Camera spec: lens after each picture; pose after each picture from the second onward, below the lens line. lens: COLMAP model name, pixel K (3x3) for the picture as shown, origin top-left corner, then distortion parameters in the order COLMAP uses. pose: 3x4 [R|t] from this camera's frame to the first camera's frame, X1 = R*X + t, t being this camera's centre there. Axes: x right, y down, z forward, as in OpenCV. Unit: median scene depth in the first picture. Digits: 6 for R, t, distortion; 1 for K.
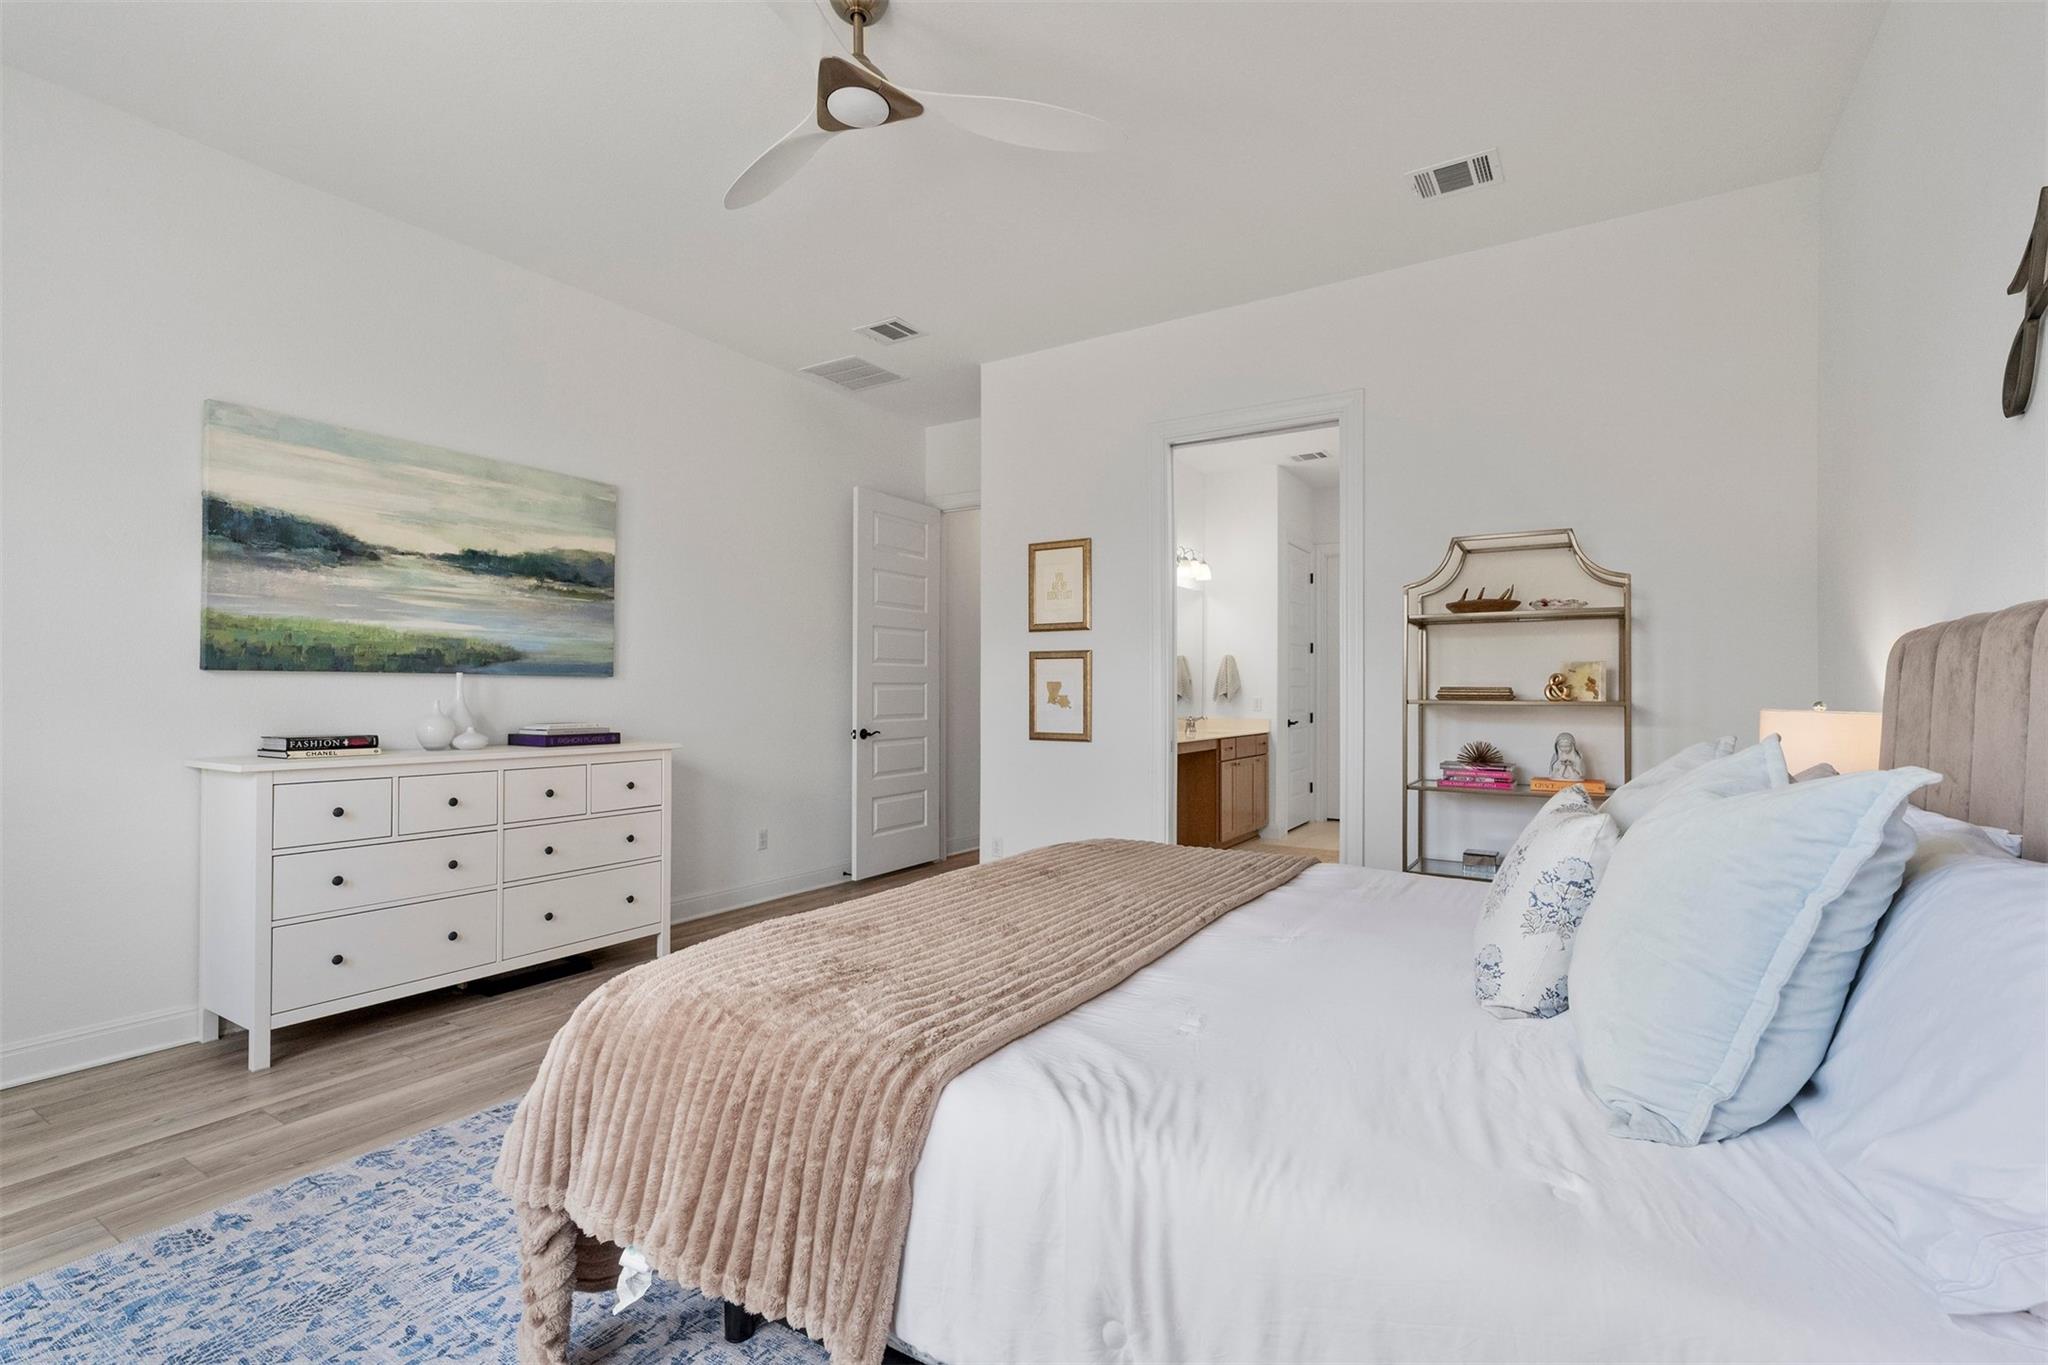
lens RADIAL K [[919.0, 0, 1027.0], [0, 919.0, 680.1], [0, 0, 1]] dist [-0.000059, 0.000066]
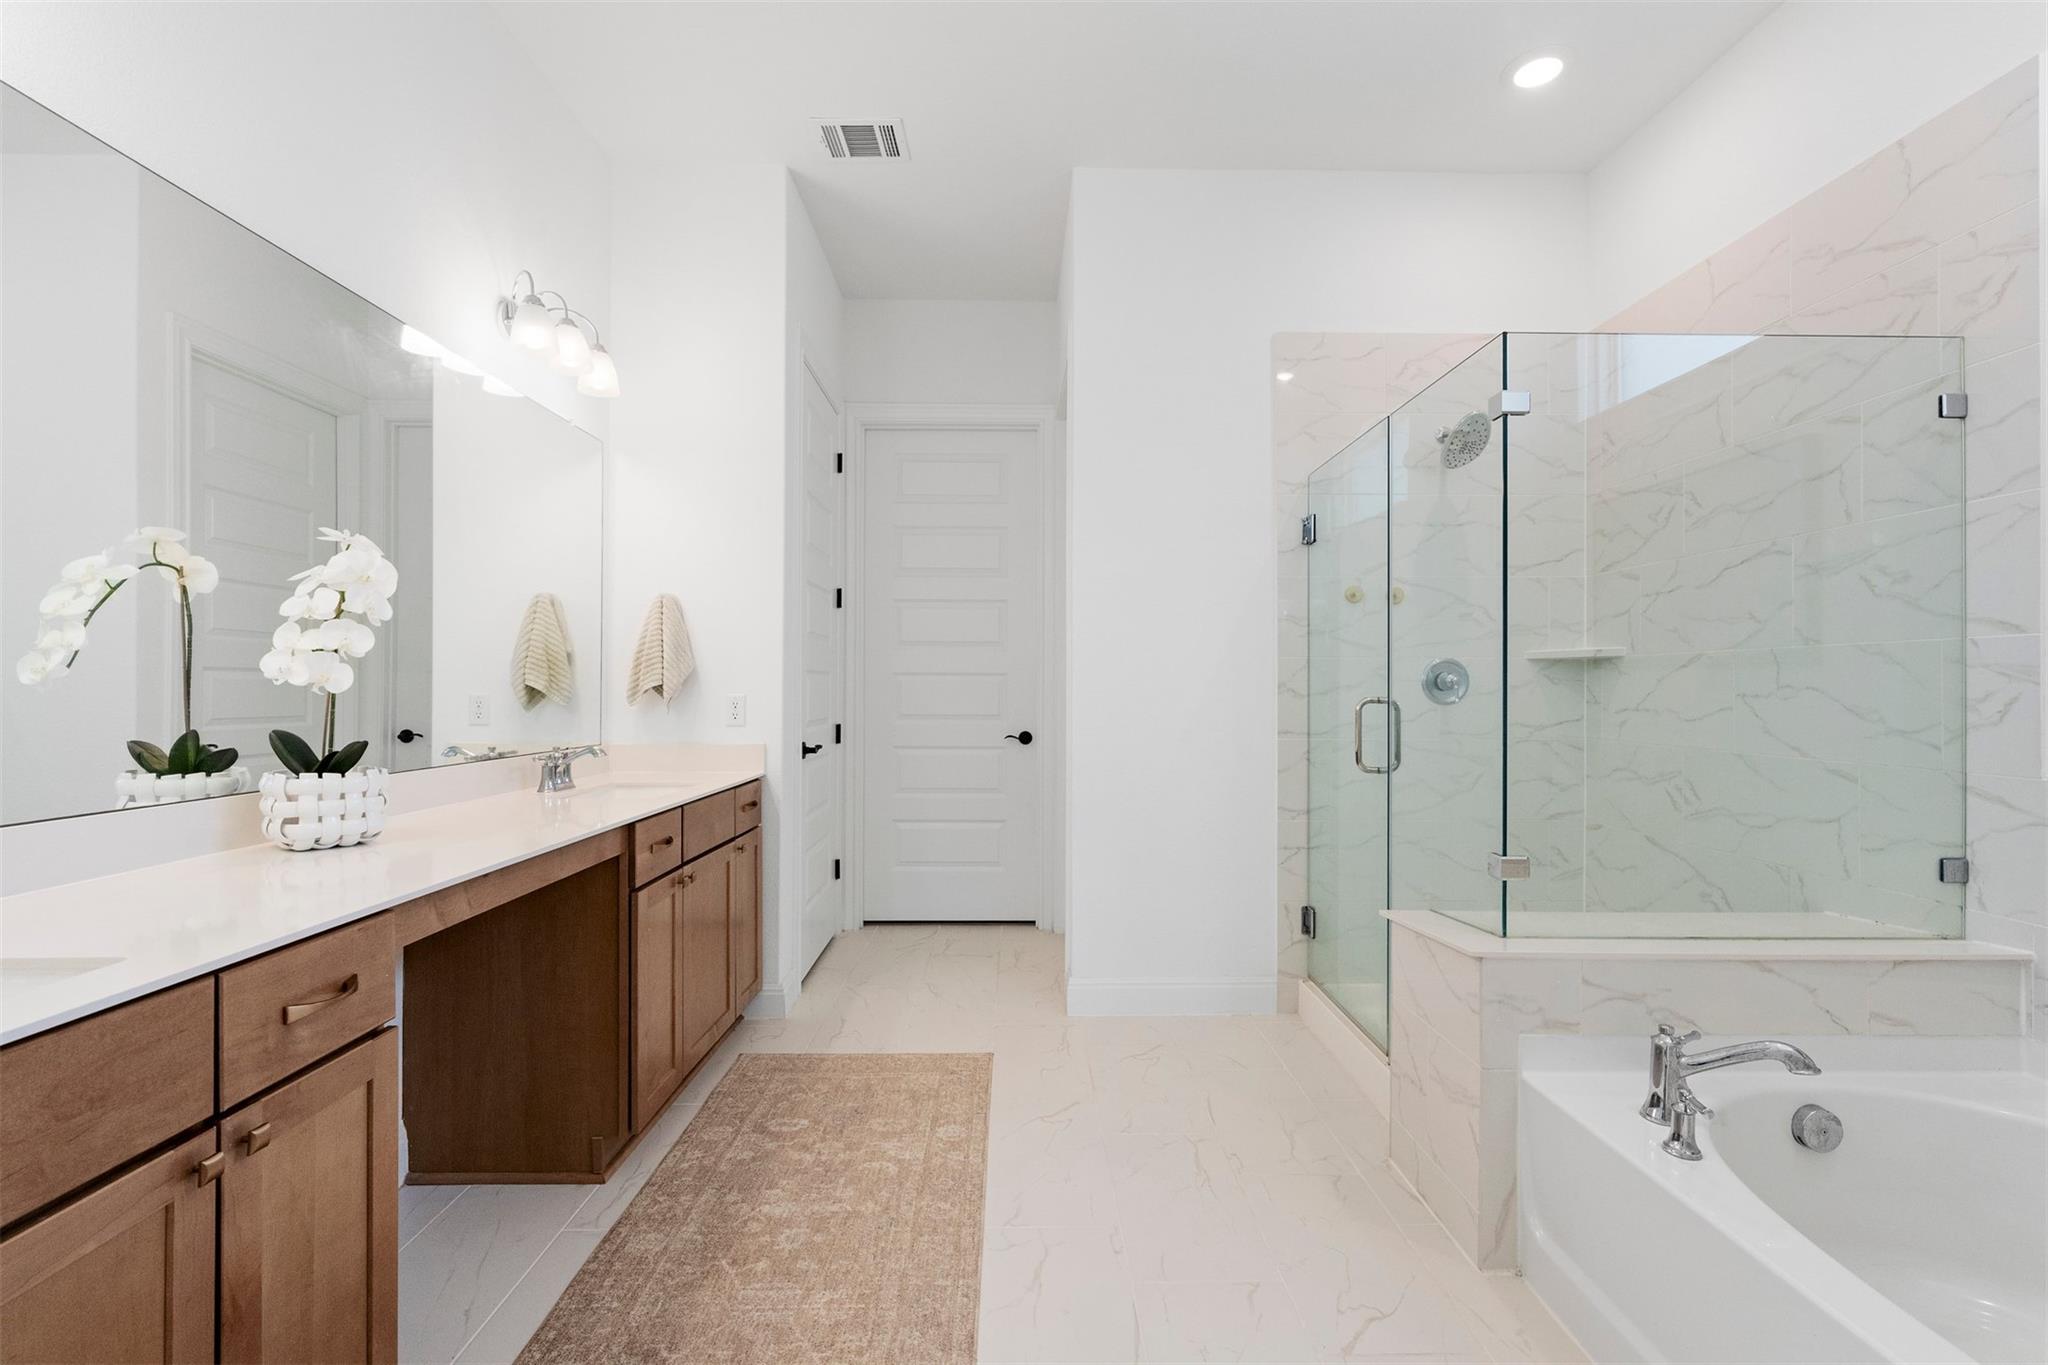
lens RADIAL K [[919.0, 0, 1027.0], [0, 919.0, 680.1], [0, 0, 1]] dist [-0.000059, 0.000066]
pose [[0.837806, 0.005354, 0.545941, 0.131491], [-0.011737, 0.999897, 0.008206, 0.006717], [-0.545841, -0.013283, 0.837783, 0.574052]]
